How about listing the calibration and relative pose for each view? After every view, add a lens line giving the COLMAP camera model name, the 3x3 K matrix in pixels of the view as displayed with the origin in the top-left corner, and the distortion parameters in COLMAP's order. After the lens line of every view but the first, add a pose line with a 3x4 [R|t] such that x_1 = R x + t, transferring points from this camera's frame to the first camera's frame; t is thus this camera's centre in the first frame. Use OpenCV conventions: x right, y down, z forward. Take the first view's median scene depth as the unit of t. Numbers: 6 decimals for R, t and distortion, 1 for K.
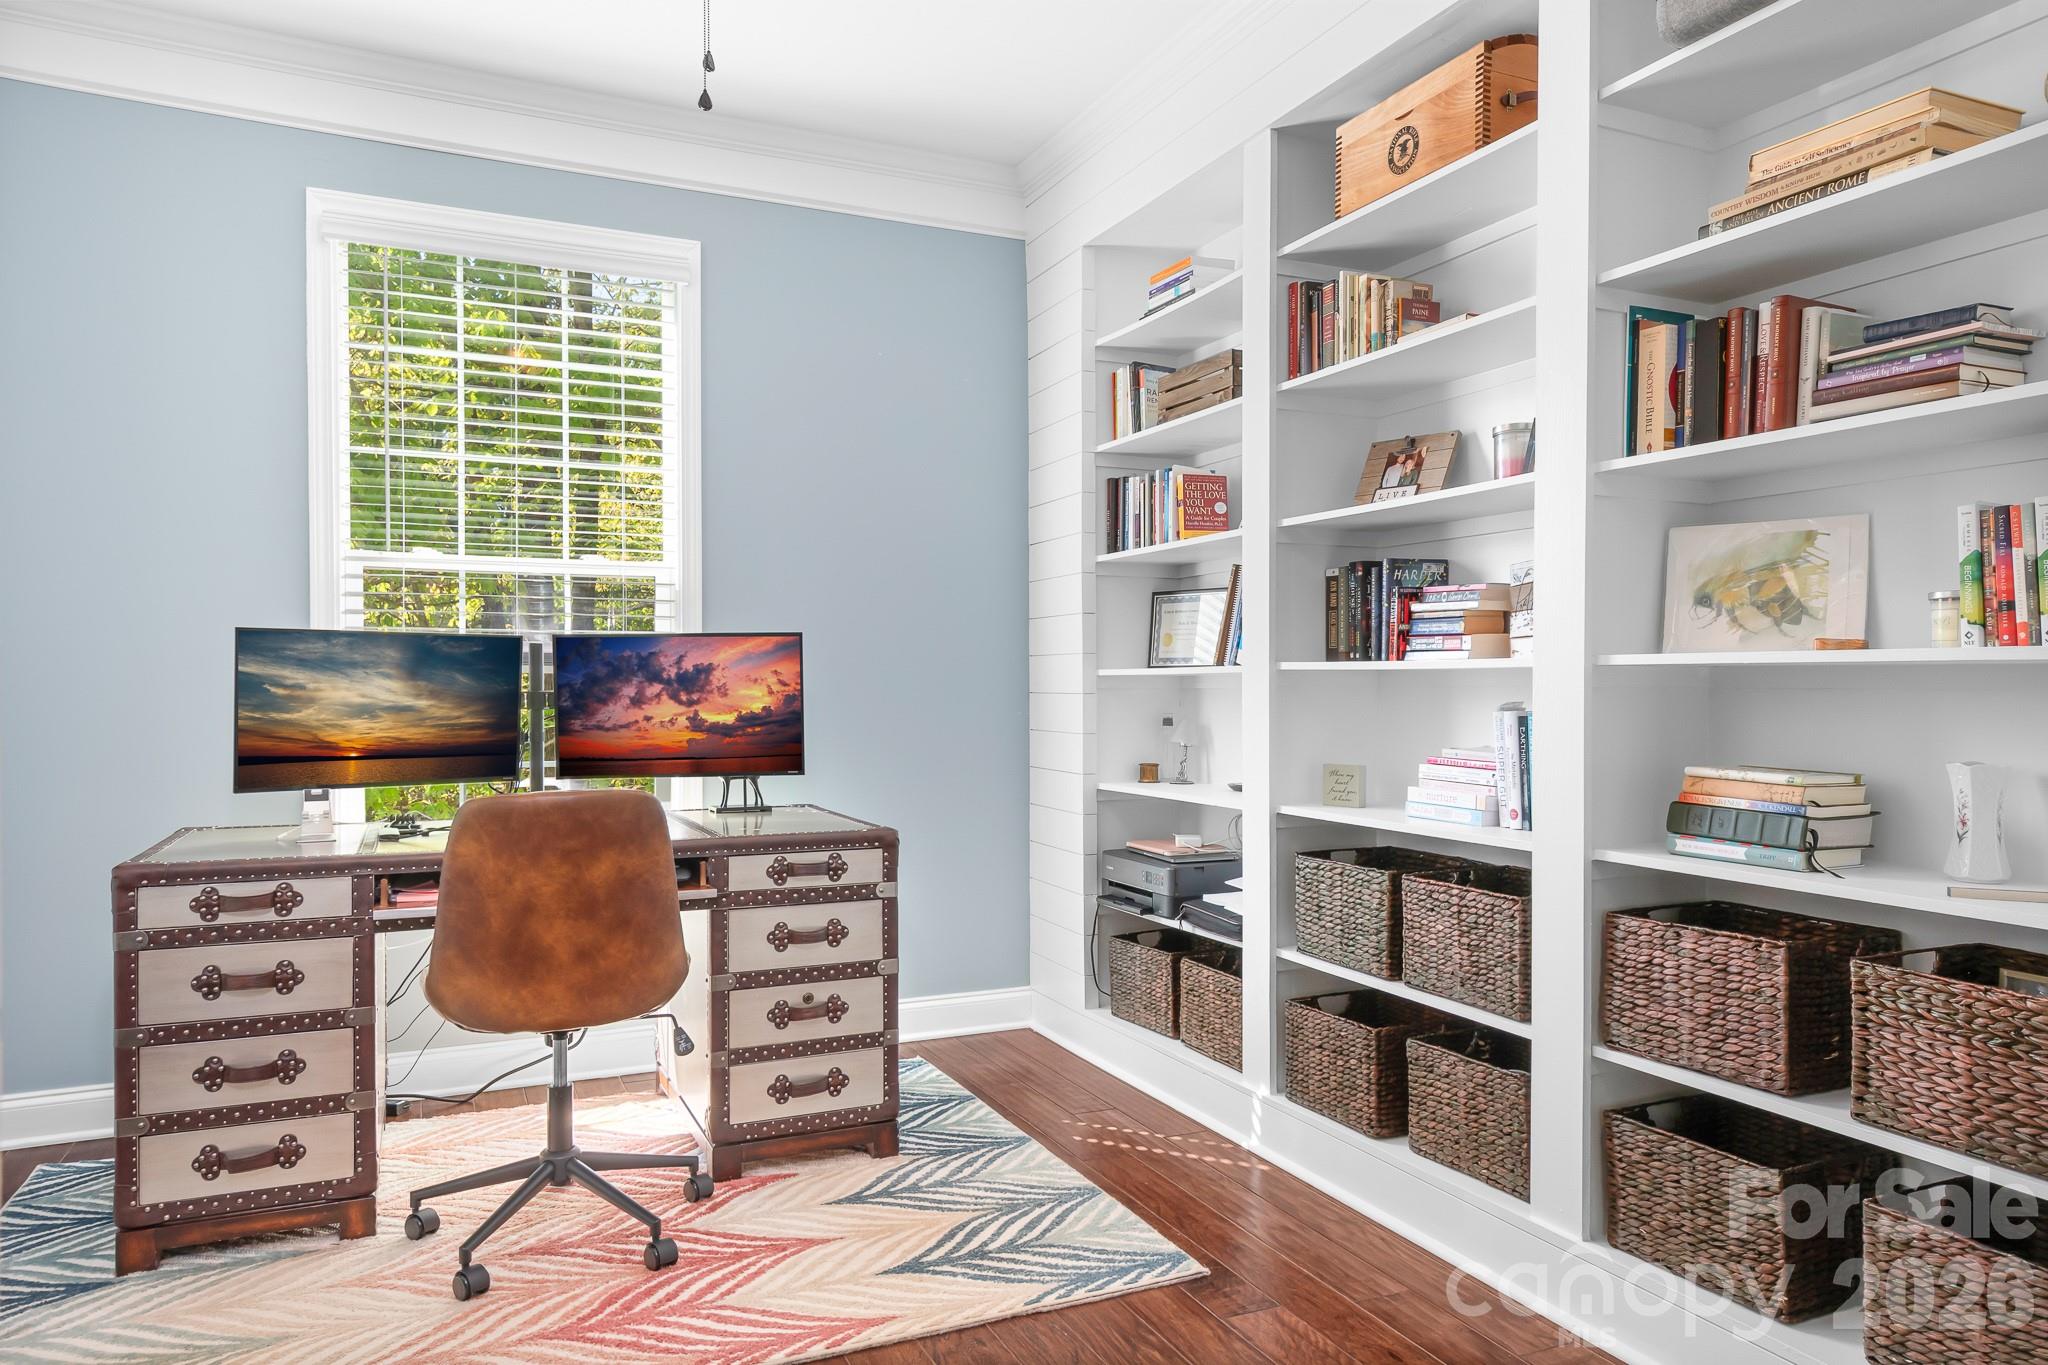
lens RADIAL K [[1338.9, 0, 1025.0], [0, 1338.9, 698.9], [0, 0, 1]] dist [0.027653, -0.012281]
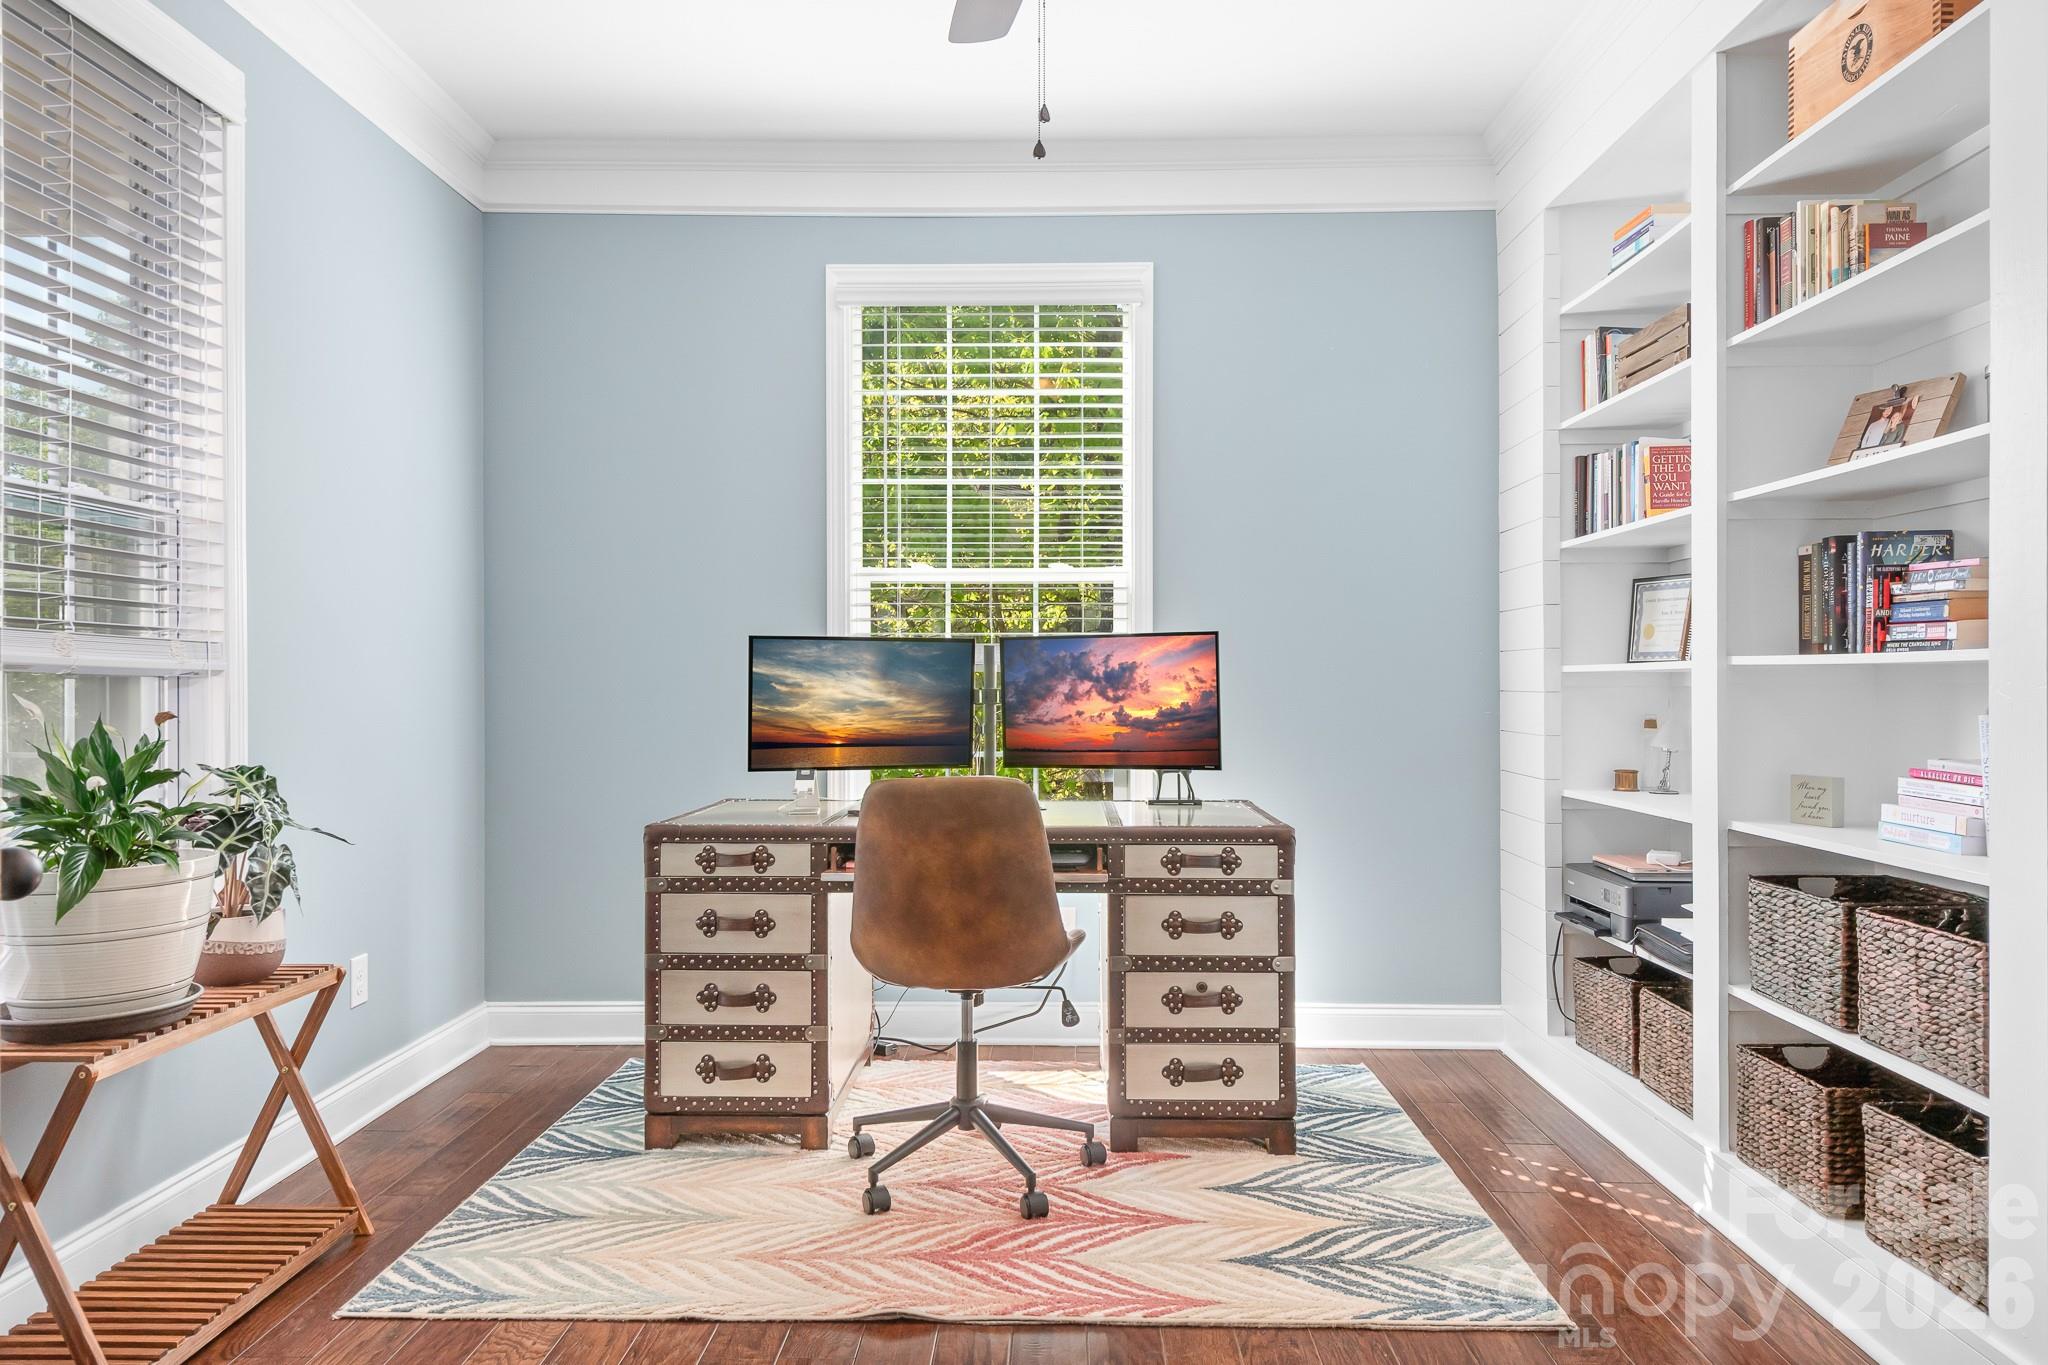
lens RADIAL K [[1358.7, 0, 1024.0], [0, 1358.7, 678.3], [0, 0, 1]] dist [0.031891, -0.024904]
pose [[0.900836, -0.002069, -0.434154, 0.167922], [-0.003766, 0.999914, -0.012579, -0.000024], [0.434142, 0.012967, 0.900751, -0.002396]]
